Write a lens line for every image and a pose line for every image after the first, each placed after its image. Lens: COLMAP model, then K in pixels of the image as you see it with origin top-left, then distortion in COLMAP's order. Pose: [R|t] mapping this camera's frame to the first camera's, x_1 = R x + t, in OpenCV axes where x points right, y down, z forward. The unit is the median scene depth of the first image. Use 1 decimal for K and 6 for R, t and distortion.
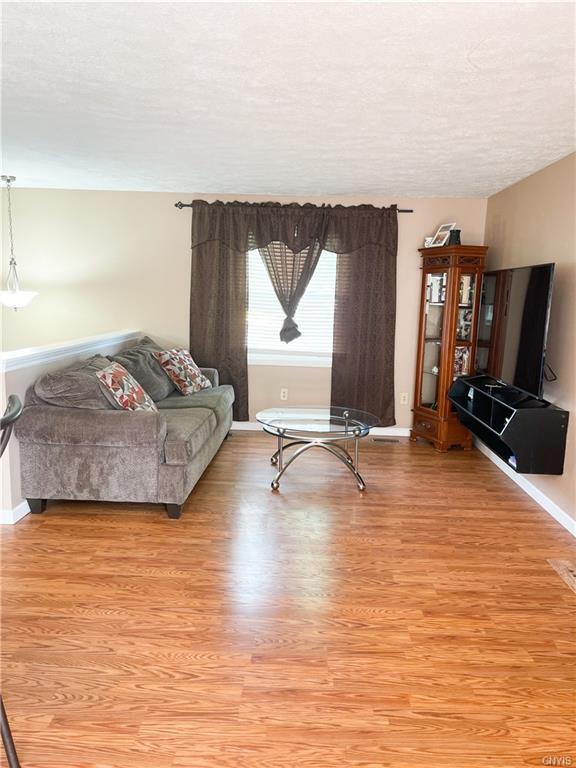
lens RADIAL K [[583.1, 0, 288.0], [0, 583.1, 384.0], [0, 0, 1]] dist [0.042465, -0.004605]
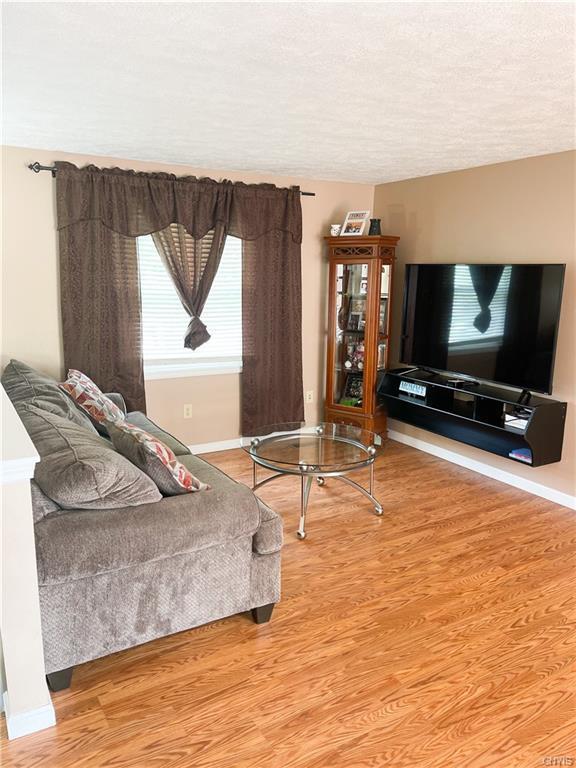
lens RADIAL K [[583.1, 0, 288.0], [0, 583.1, 384.0], [0, 0, 1]] dist [0.042465, -0.004605]
pose [[0.840302, -0.120857, 0.528475, -0.339253], [0.090015, 0.992406, 0.083825, -0.081182], [-0.534593, -0.022868, 0.844800, 0.241283]]
